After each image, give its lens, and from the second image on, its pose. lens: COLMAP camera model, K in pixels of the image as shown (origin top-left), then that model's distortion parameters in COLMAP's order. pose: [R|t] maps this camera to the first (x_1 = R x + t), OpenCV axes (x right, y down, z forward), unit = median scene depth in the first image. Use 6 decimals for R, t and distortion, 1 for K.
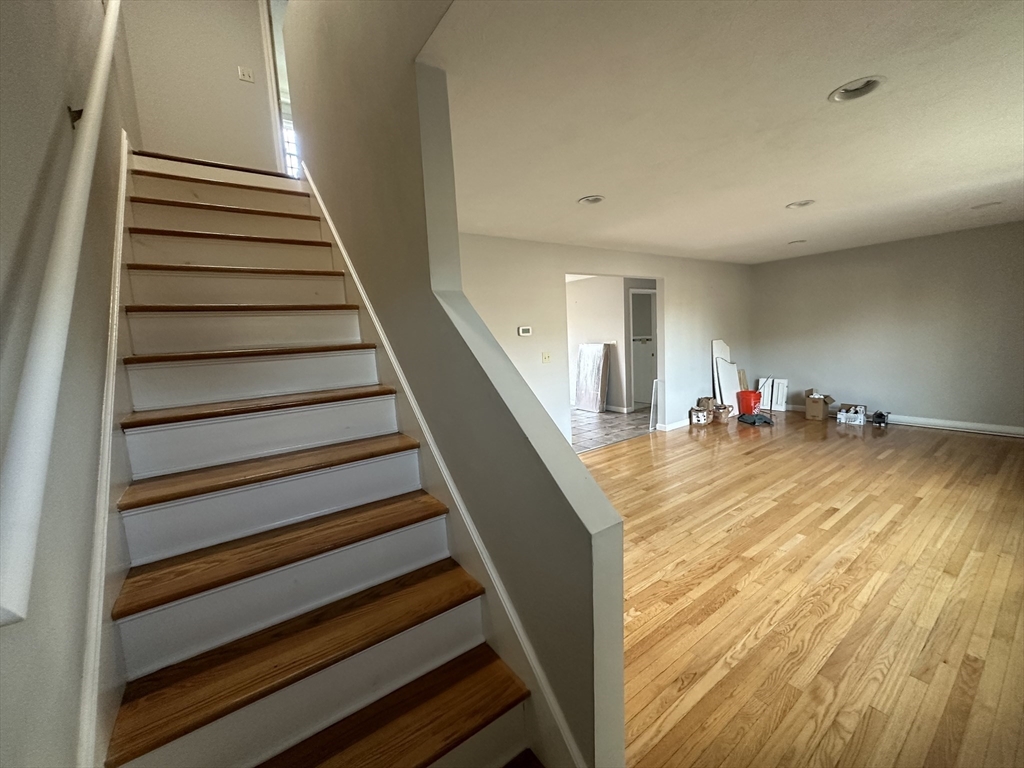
lens RADIAL K [[407.4, 0, 512.0], [0, 407.4, 384.0], [0, 0, 1]] dist [-0.001065, 0.000109]
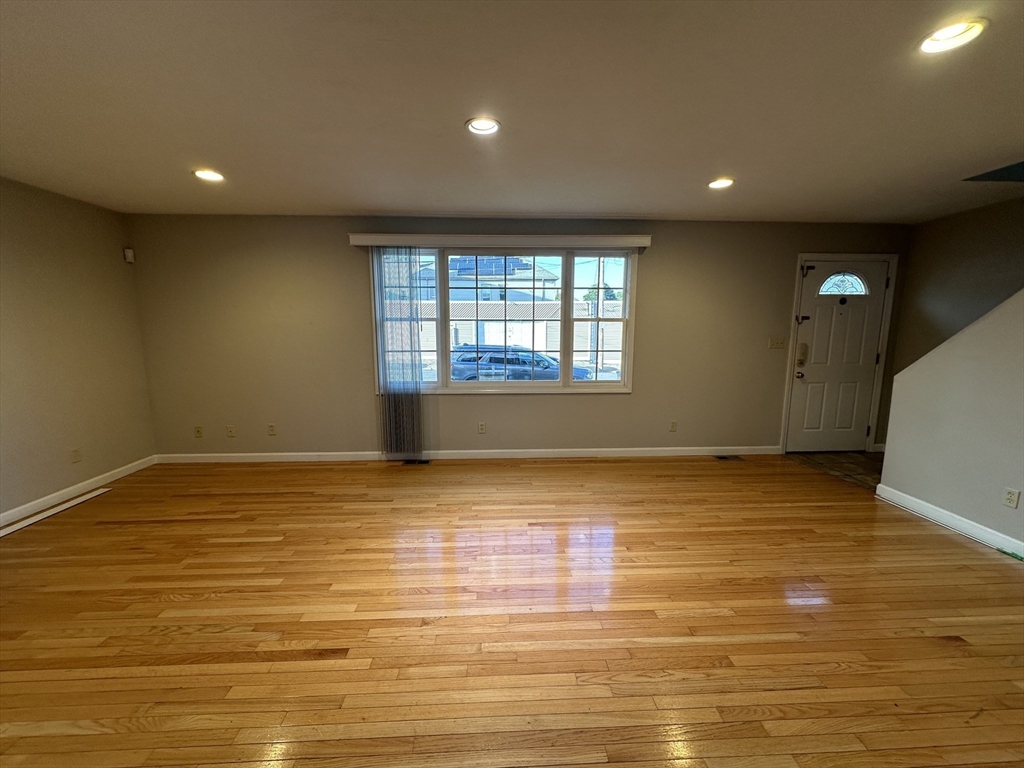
lens RADIAL K [[407.4, 0, 512.0], [0, 407.4, 384.0], [0, 0, 1]] dist [-0.001065, 0.000109]
pose [[-0.837399, -0.025346, 0.546004, 0.193795], [0.113379, 0.969143, 0.218877, -0.115758], [-0.534704, 0.245192, -0.808686, 0.963536]]
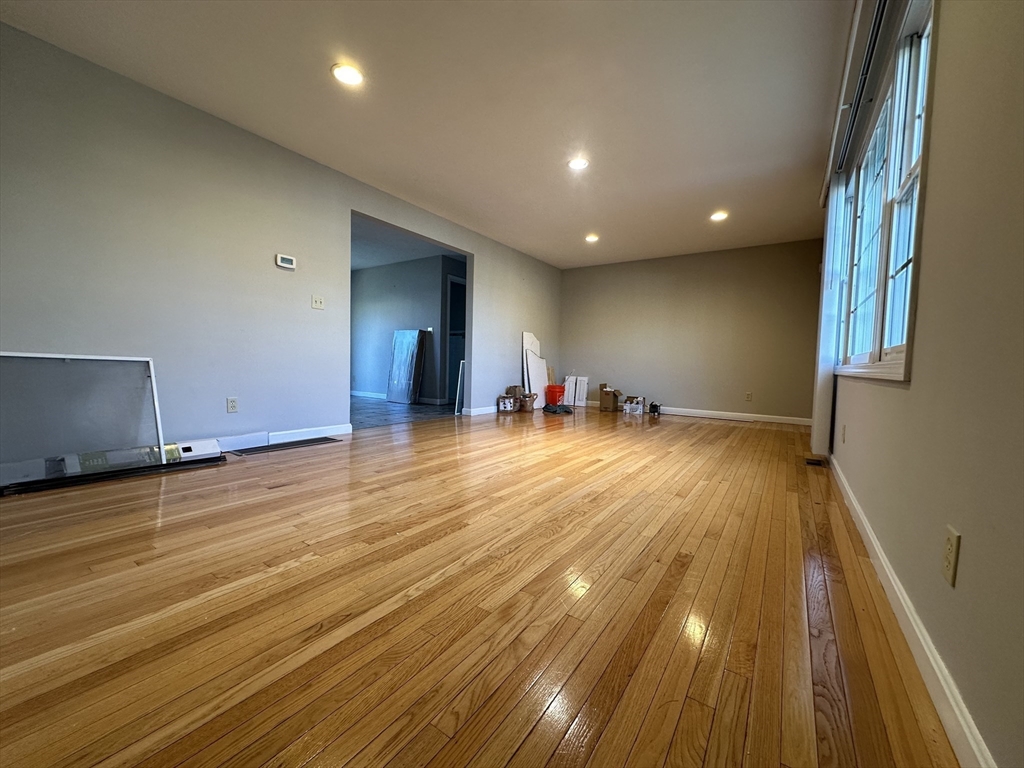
lens RADIAL K [[407.4, 0, 512.0], [0, 407.4, 384.0], [0, 0, 1]] dist [-0.001065, 0.000109]
pose [[0.934640, 0.060715, 0.350373, 0.139821], [-0.034890, 0.996219, -0.079562, 0.121440], [-0.353879, 0.062137, 0.933225, 0.086698]]
